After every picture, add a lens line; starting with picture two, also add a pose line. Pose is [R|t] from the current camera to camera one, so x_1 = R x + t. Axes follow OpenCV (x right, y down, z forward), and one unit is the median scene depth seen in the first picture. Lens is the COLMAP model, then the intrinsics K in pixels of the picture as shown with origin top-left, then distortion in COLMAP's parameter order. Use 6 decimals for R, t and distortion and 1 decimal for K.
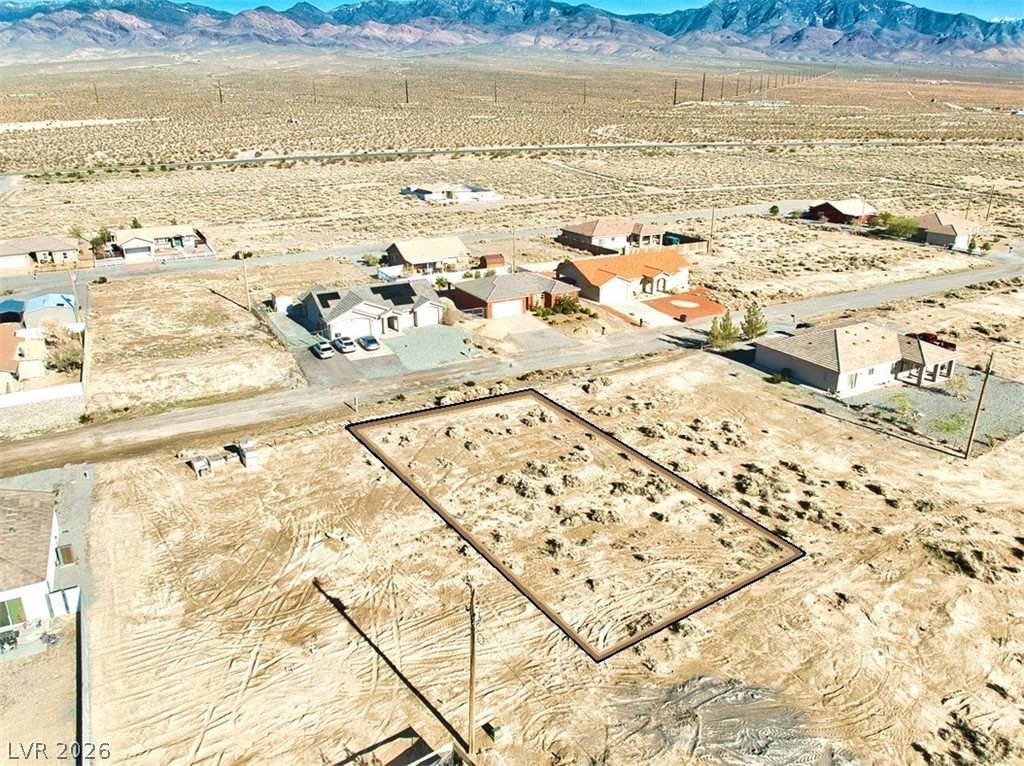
lens RADIAL K [[721.6, 0, 510.5], [0, 721.6, 456.0], [0, 0, 1]] dist [-0.032321, -0.005361]
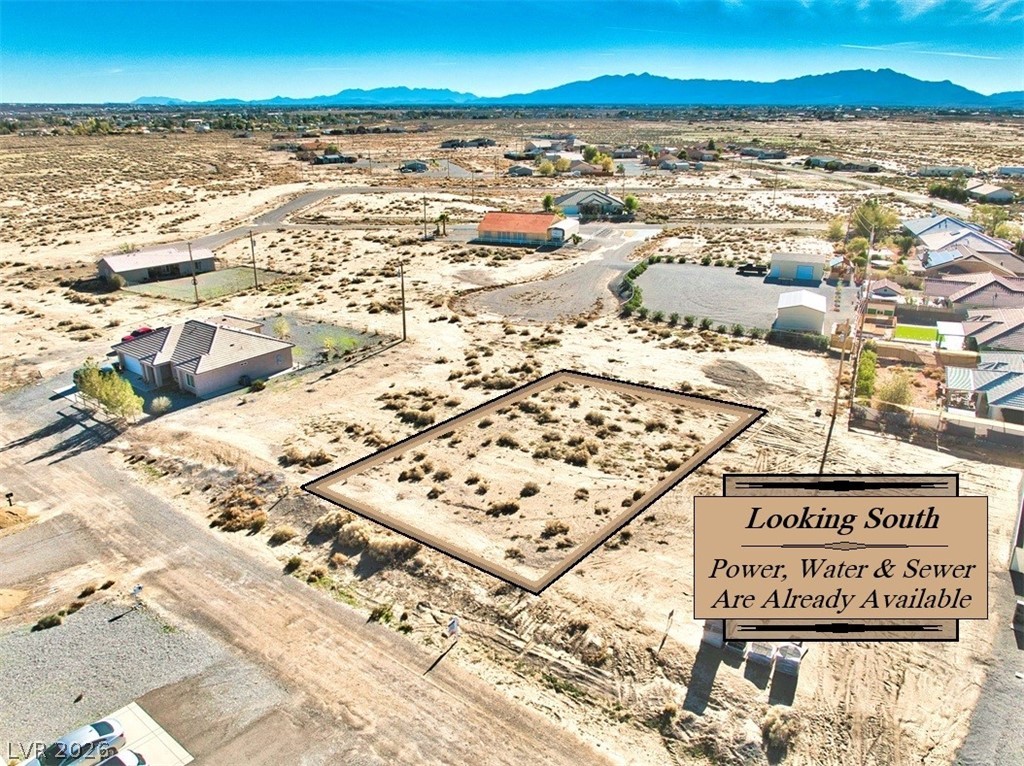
lens RADIAL K [[735.7, 0, 514.3], [0, 735.7, 408.1], [0, 0, 1]] dist [-0.041022, -0.005624]
pose [[-0.416887, -0.336590, 0.844341, -0.591909], [0.407222, 0.761312, 0.504554, -0.424438], [-0.812635, 0.554176, -0.180314, 0.883685]]
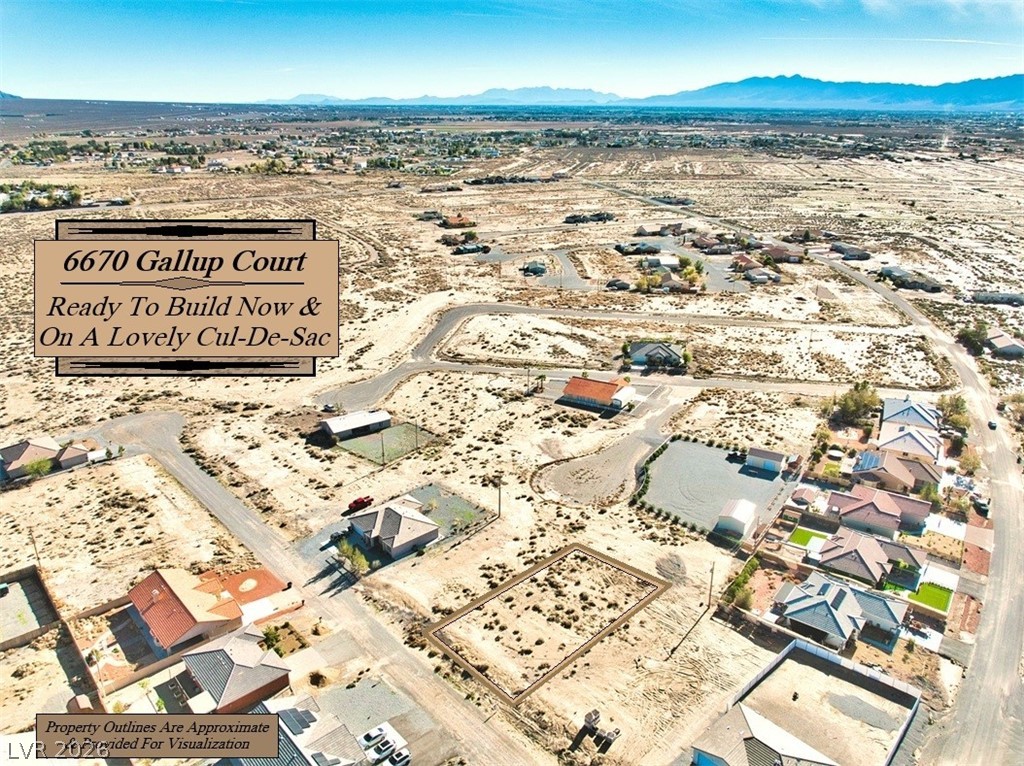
lens RADIAL K [[707.3, 0, 514.4], [0, 707.3, 443.0], [0, 0, 1]] dist [-0.035336, -0.011237]
pose [[-0.250244, -0.401866, 0.880842, -1.176244], [0.429944, 0.769036, 0.473002, -1.066160], [-0.867482, 0.497079, -0.019667, 0.657149]]
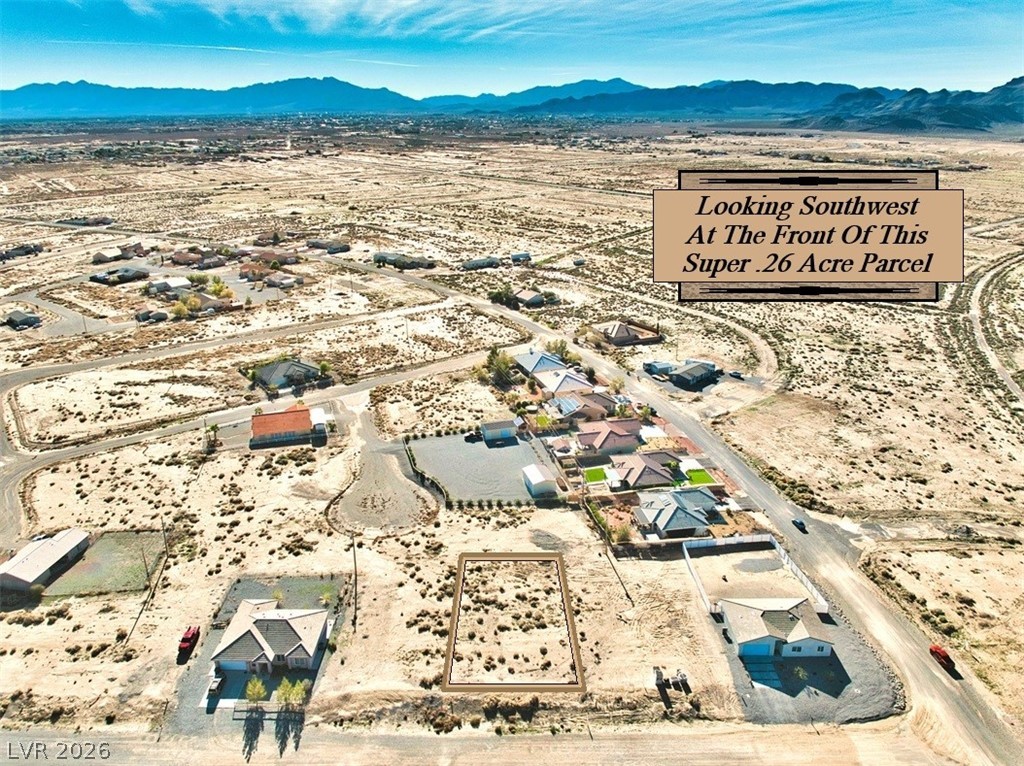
lens RADIAL K [[707.3, 0, 514.4], [0, 707.3, 443.0], [0, 0, 1]] dist [-0.035336, -0.011237]
pose [[-0.885371, -0.186200, 0.425968, -0.534670], [0.211993, 0.653761, 0.726399, -1.377199], [-0.413736, 0.733434, -0.539348, 1.291071]]
